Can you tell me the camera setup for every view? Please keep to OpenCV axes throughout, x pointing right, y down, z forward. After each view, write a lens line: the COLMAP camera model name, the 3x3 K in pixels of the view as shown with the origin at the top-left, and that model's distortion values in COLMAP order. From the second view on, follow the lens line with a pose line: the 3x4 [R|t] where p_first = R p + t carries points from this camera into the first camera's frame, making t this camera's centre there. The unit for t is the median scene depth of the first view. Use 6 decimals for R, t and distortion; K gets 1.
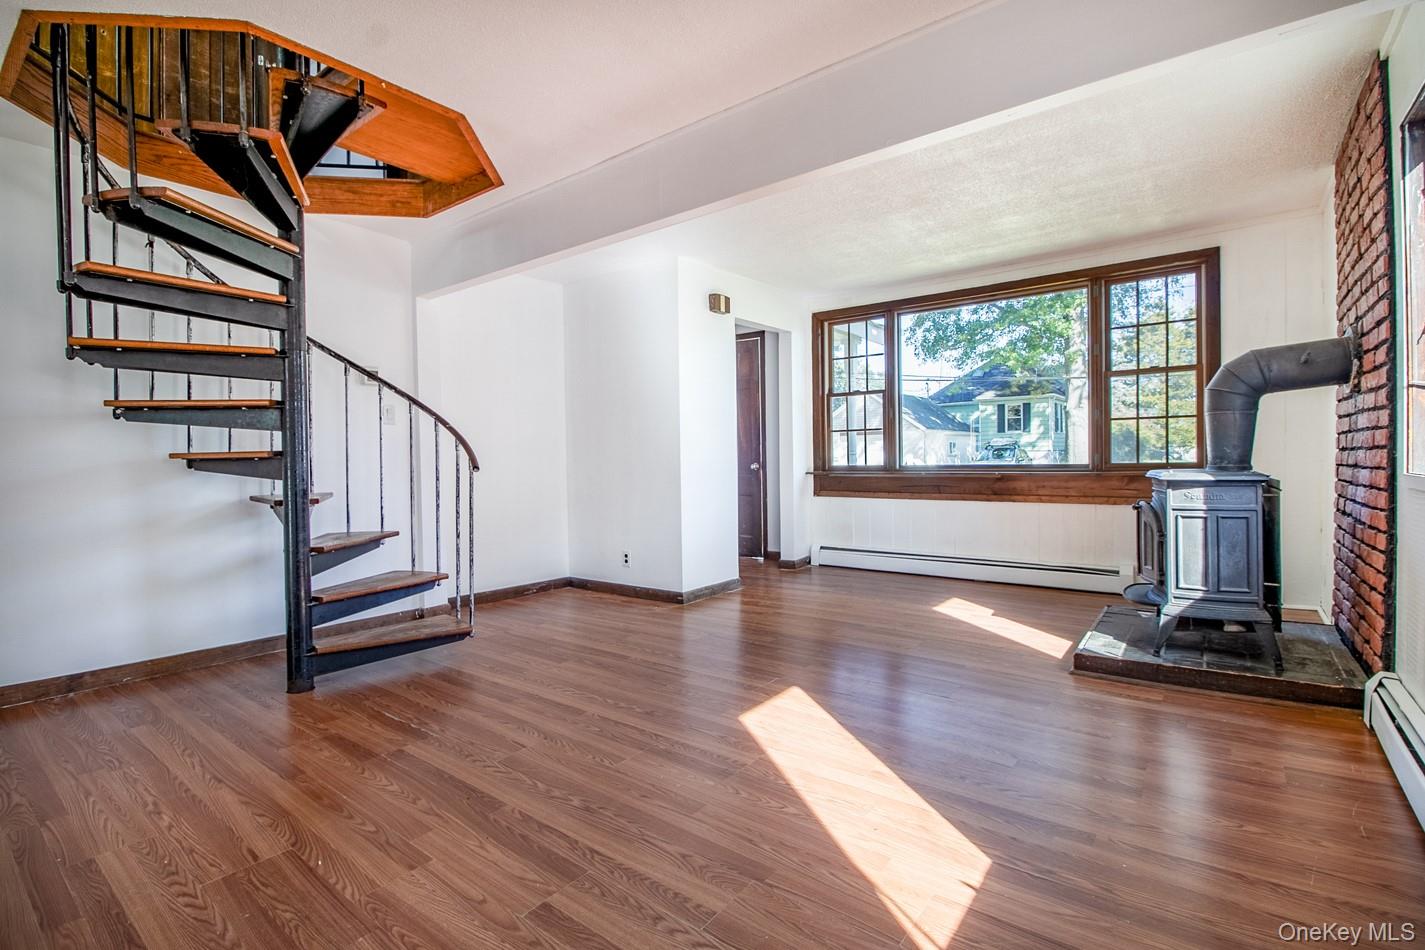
lens RADIAL K [[694.4, 0, 707.5], [0, 694.4, 474.9], [0, 0, 1]] dist [-0.008399, -0.003729]
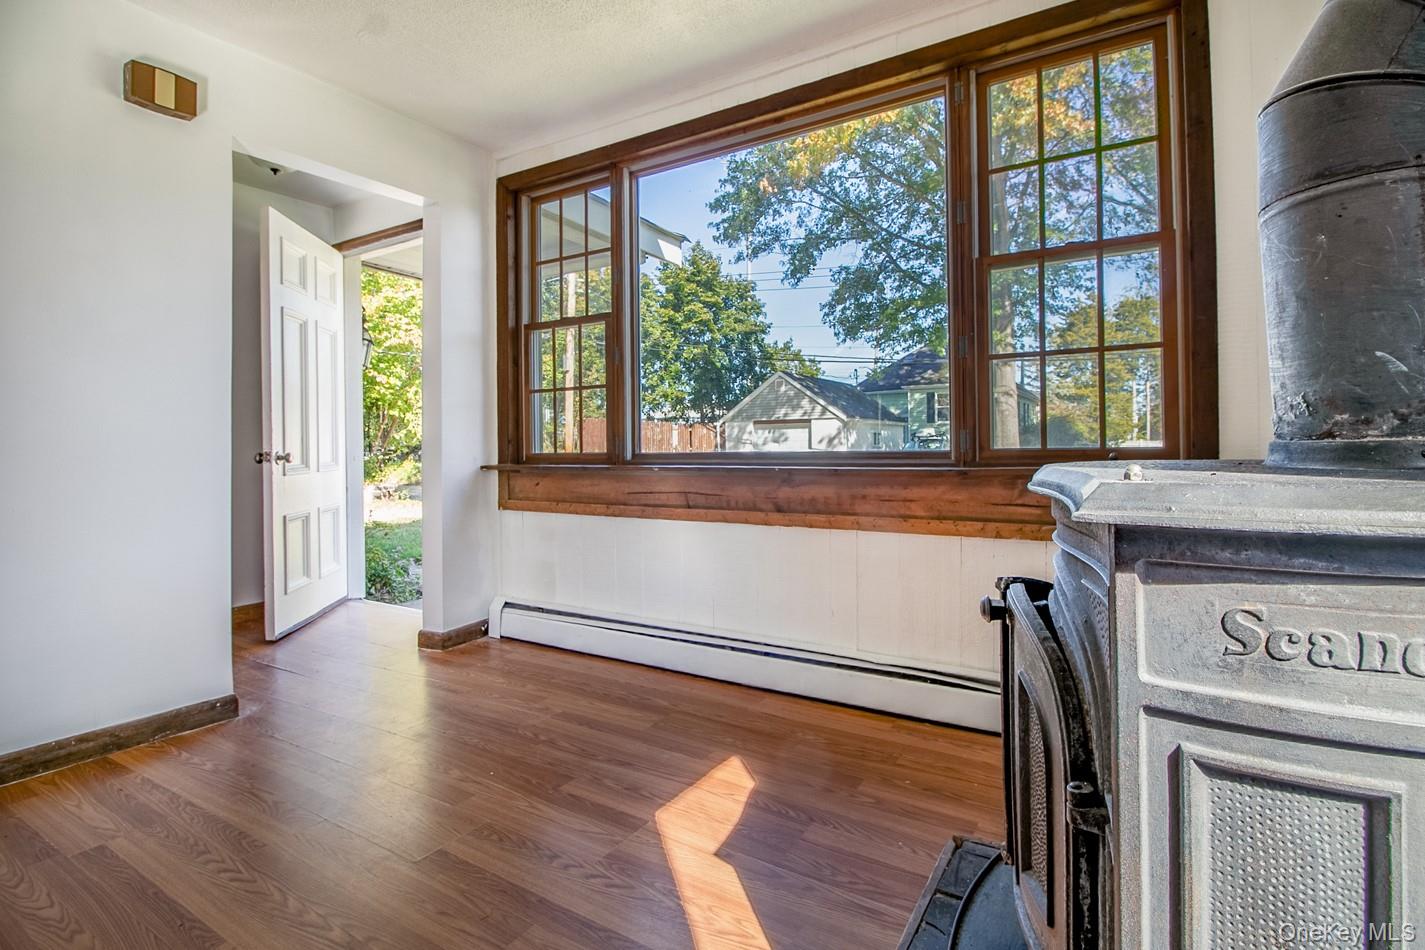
lens RADIAL K [[694.4, 0, 744.0], [0, 694.4, 441.4], [0, 0, 1]] dist [-0.008399, -0.003729]
pose [[0.993749, 0.007003, 0.111421, 0.295100], [-0.002746, 0.999262, -0.038311, -0.002691], [-0.111607, 0.037766, 0.993035, 0.446672]]
